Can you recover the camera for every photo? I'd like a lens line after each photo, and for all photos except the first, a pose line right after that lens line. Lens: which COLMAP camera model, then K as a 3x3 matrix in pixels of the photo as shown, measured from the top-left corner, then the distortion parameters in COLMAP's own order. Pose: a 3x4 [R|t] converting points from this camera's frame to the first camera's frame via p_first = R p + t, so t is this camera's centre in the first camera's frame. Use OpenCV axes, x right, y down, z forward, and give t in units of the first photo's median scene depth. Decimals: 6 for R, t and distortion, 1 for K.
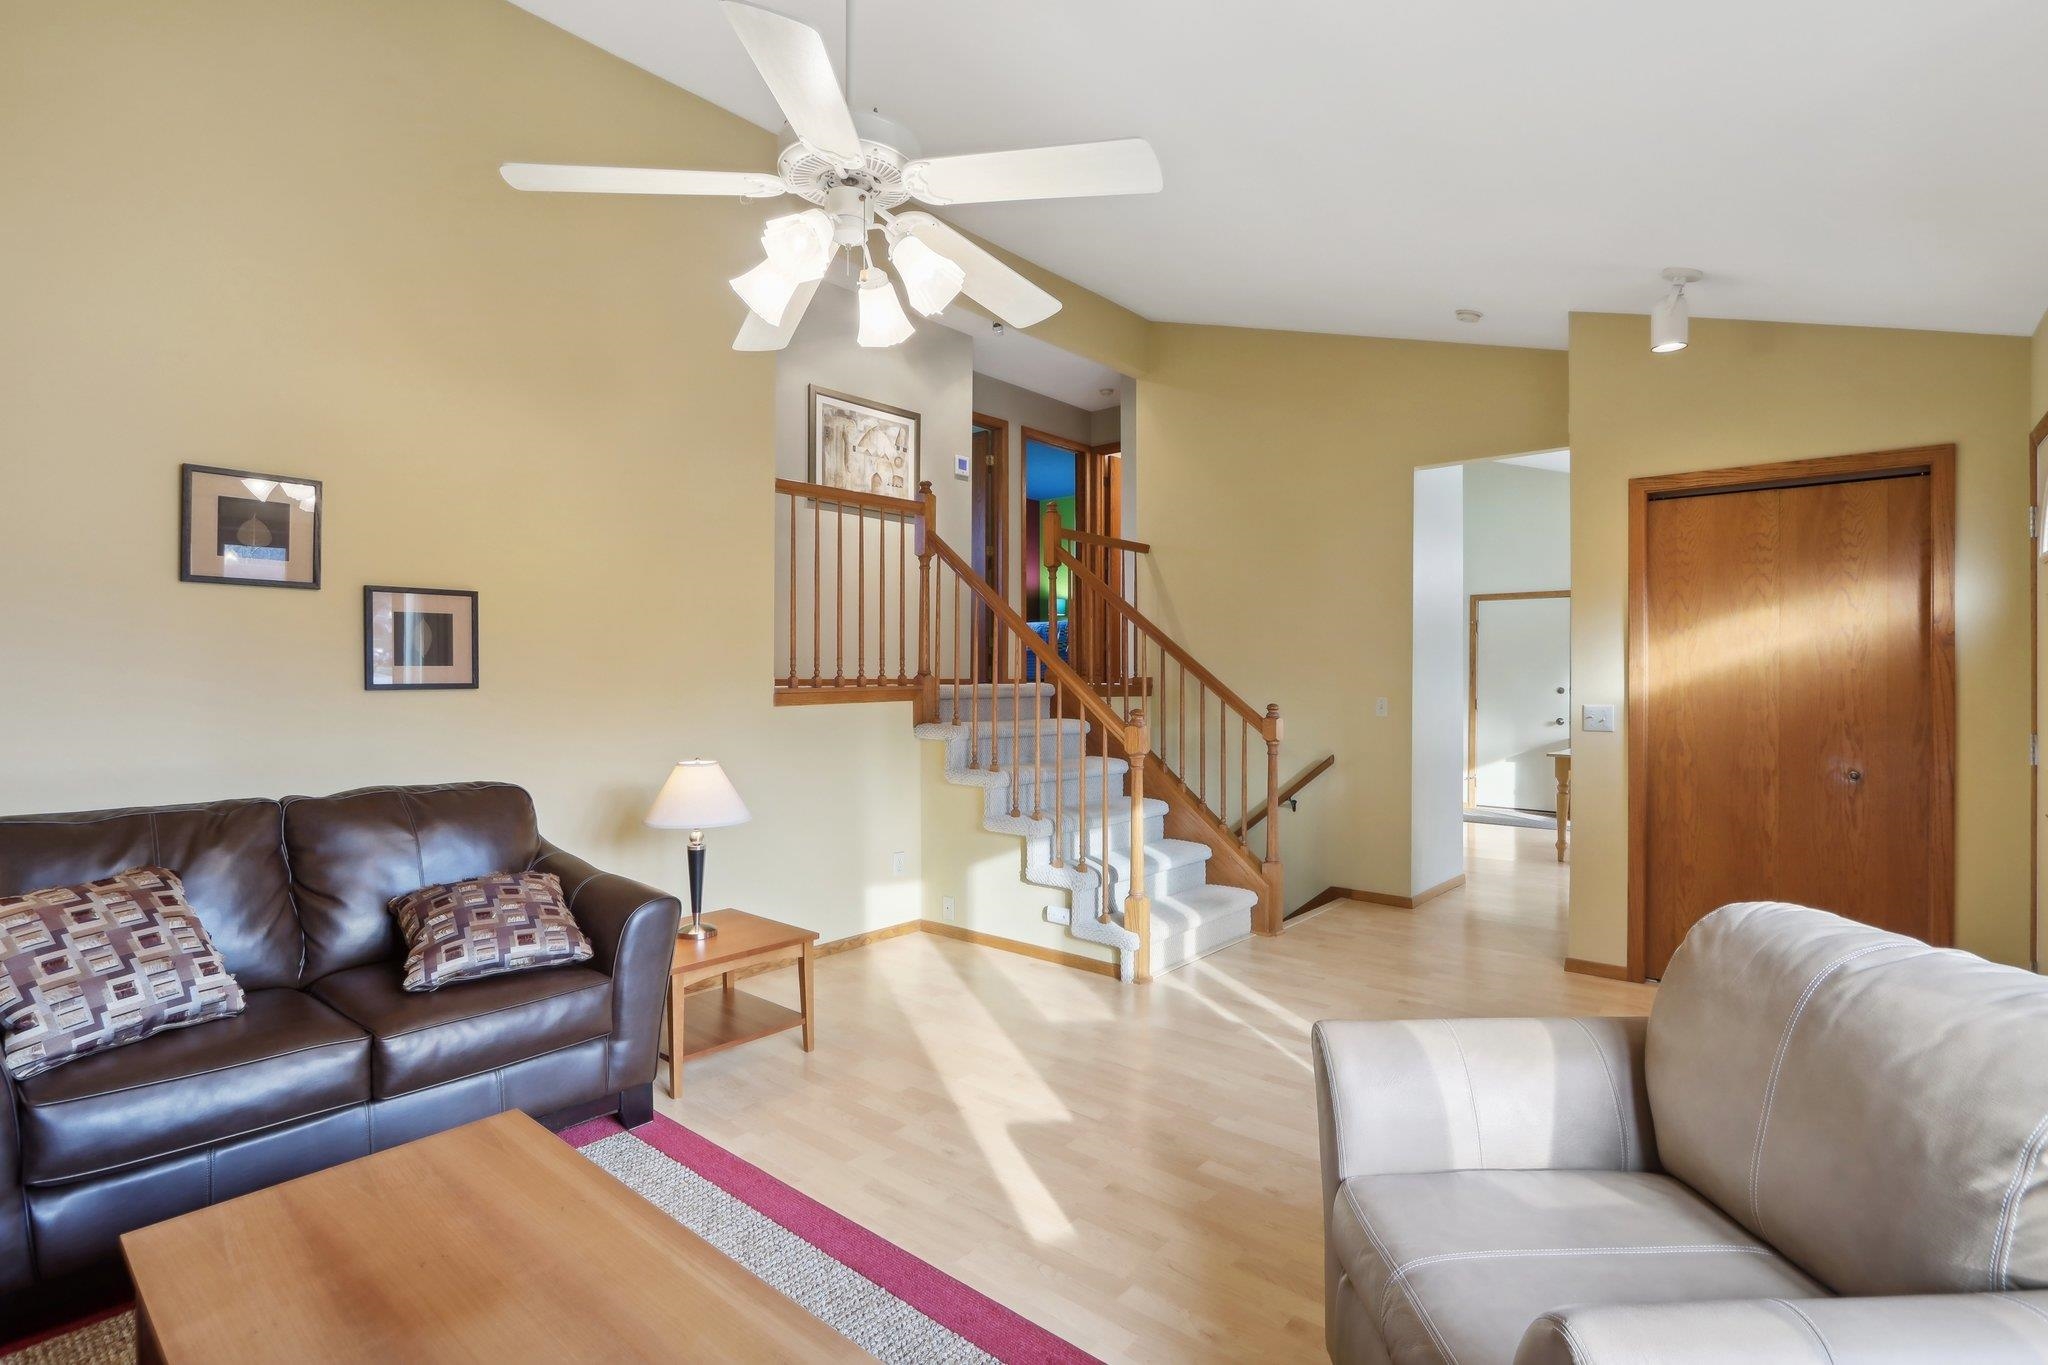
lens RADIAL K [[977.2, 0, 1013.9], [0, 977.2, 681.9], [0, 0, 1]] dist [-0.000175, -0.000346]
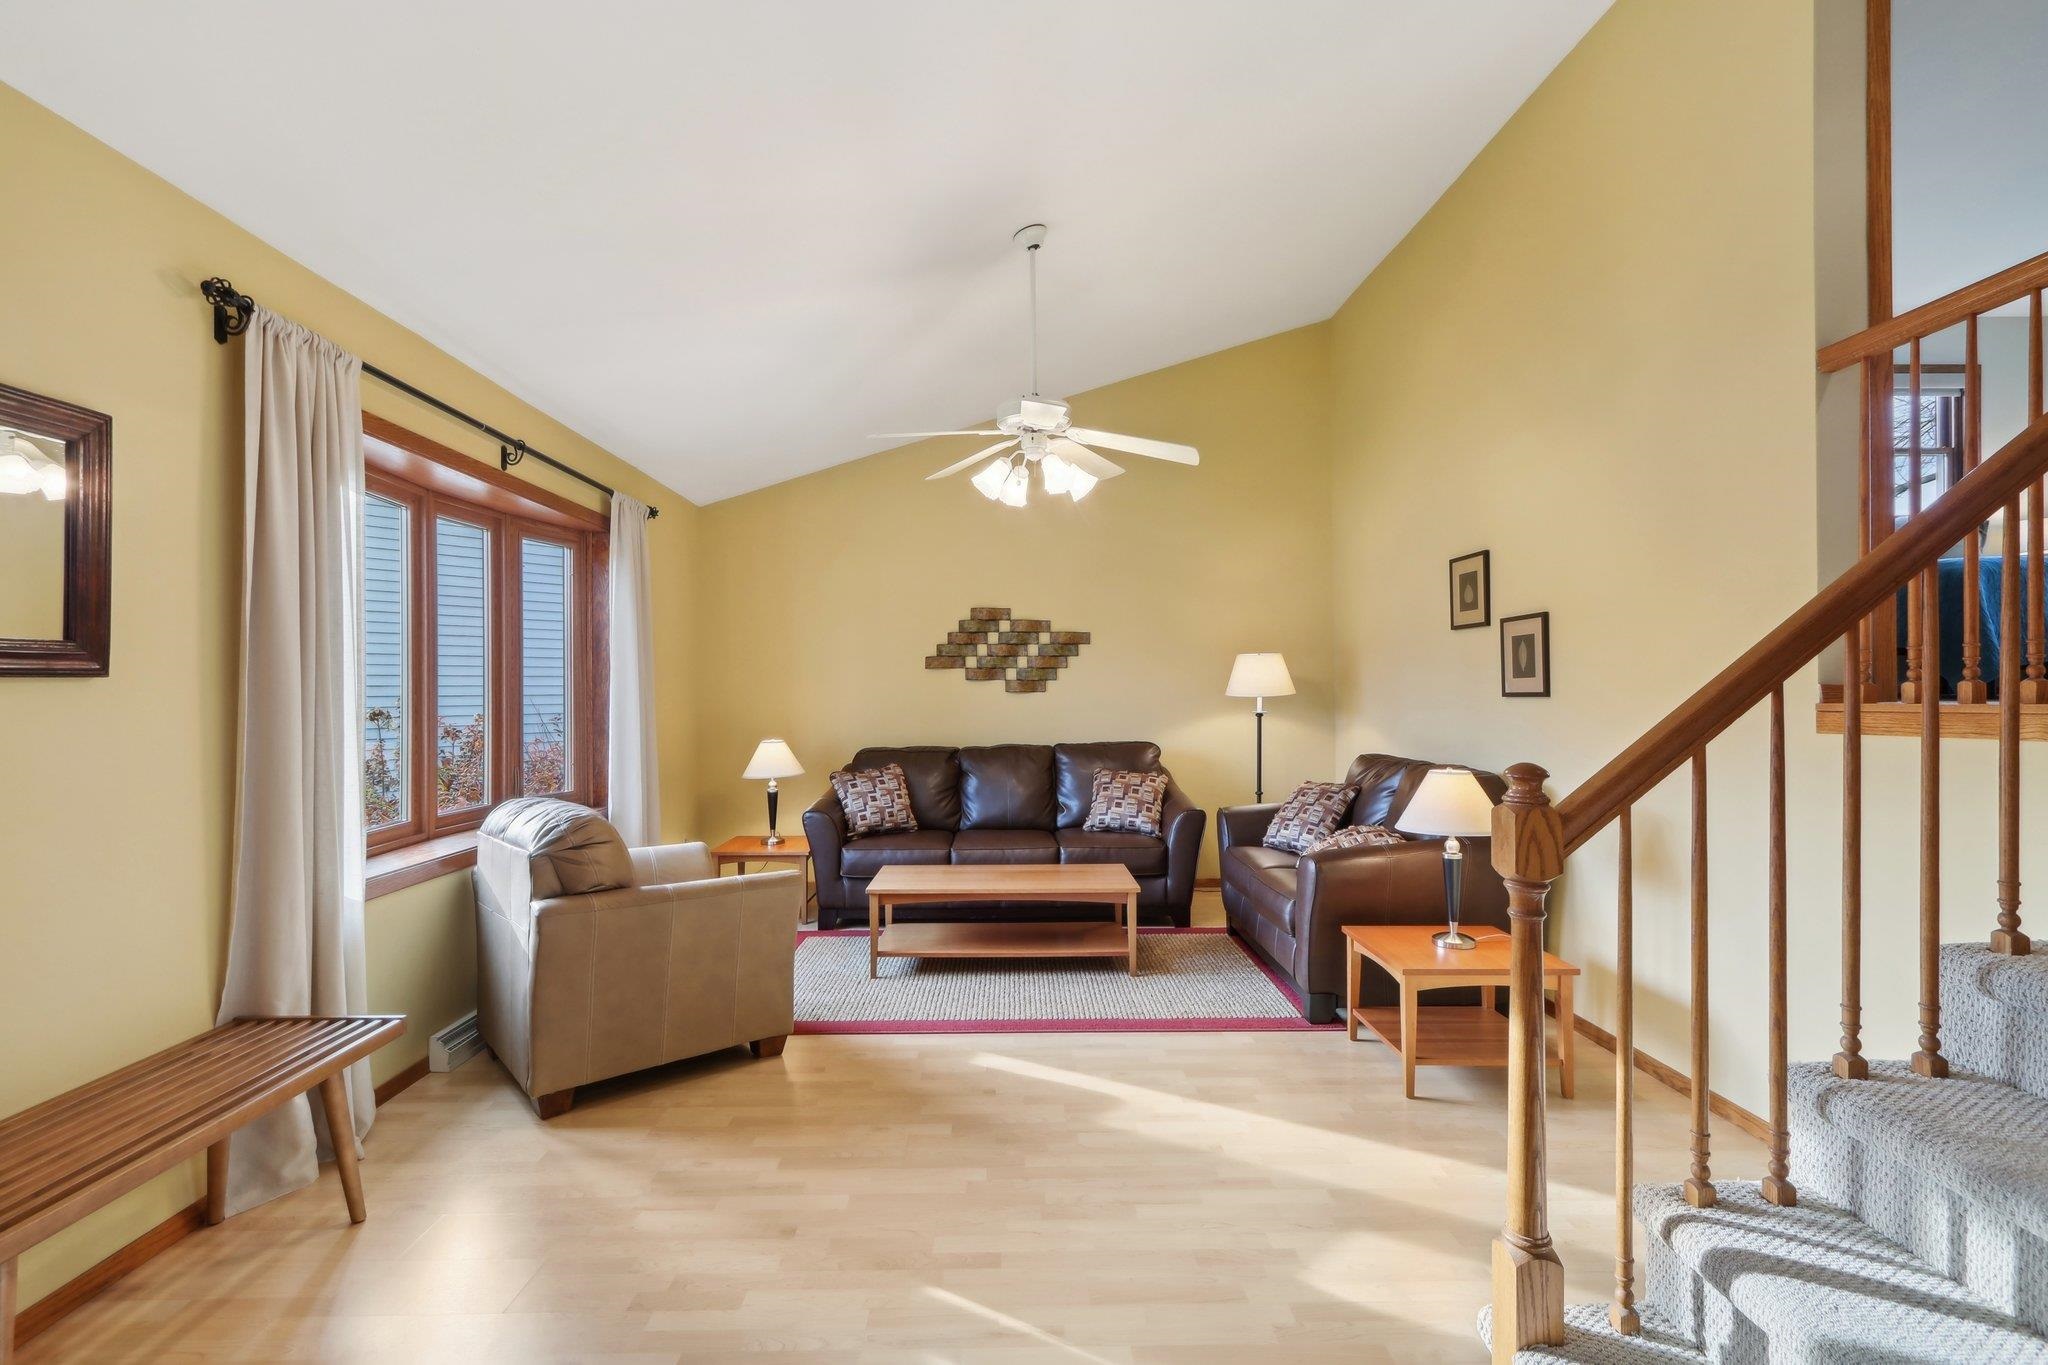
lens RADIAL K [[956.6, 0, 1010.5], [0, 956.6, 689.6], [0, 0, 1]] dist [-0.013804, 0.000122]
pose [[-0.747828, 0.002349, -0.663888, 0.667011], [0.000610, 0.999996, 0.002851, -0.005396], [0.663892, 0.001727, -0.747826, 1.437505]]
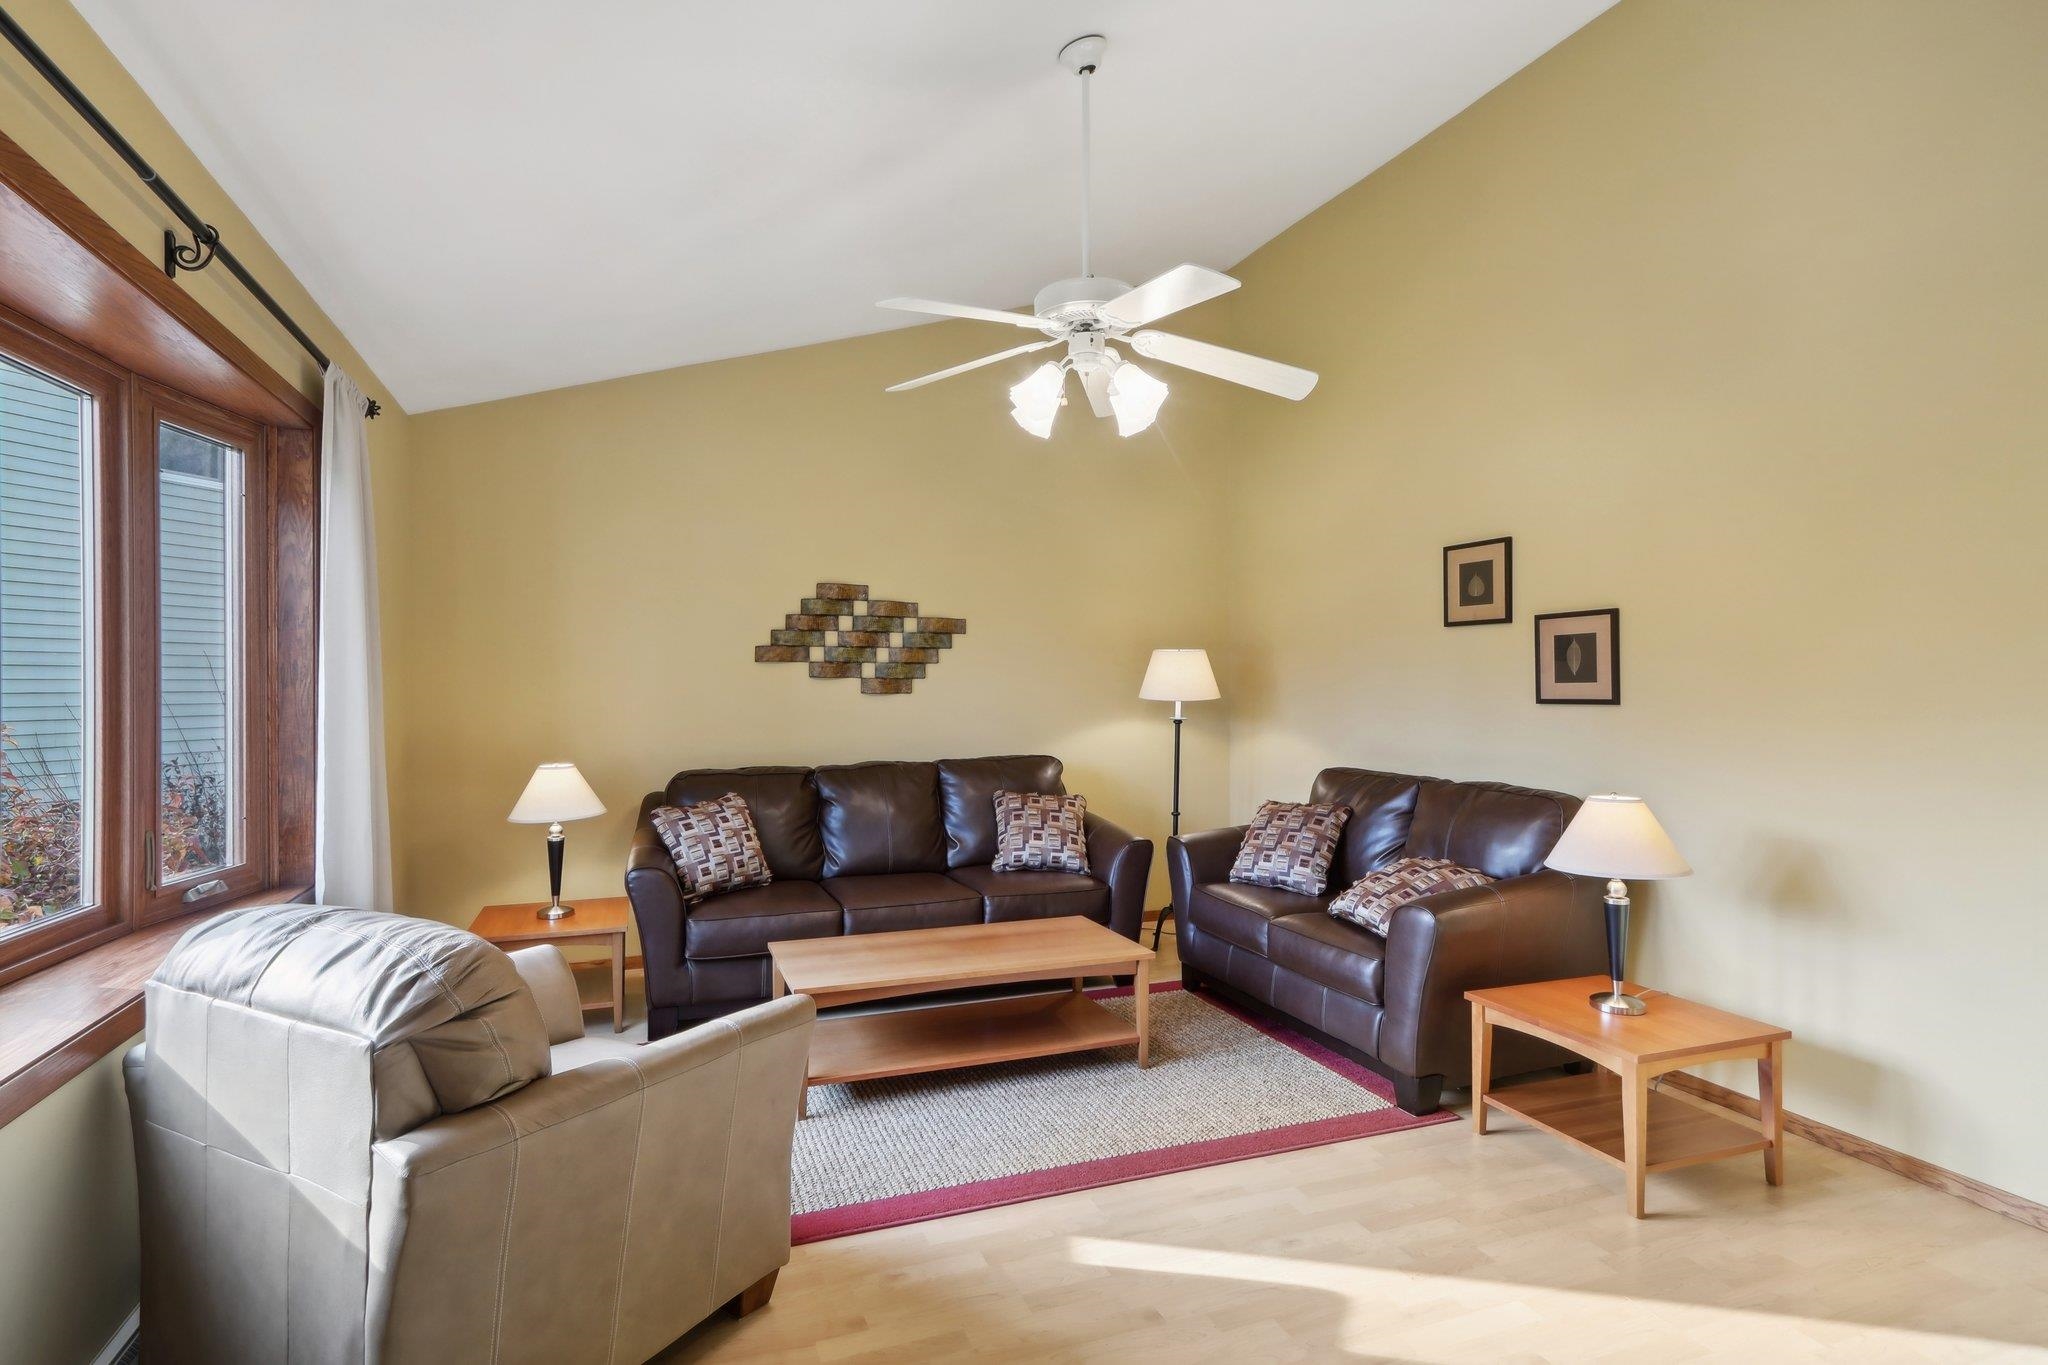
lens RADIAL K [[1012.6, 0, 1008.1], [0, 1012.6, 689.4], [0, 0, 1]] dist [0.000089, 0.000214]
pose [[-0.475404, 0.002351, -0.879765, 0.673753], [-0.005792, 0.999966, 0.005802, -0.011601], [0.879749, 0.007854, -0.475374, 0.957945]]
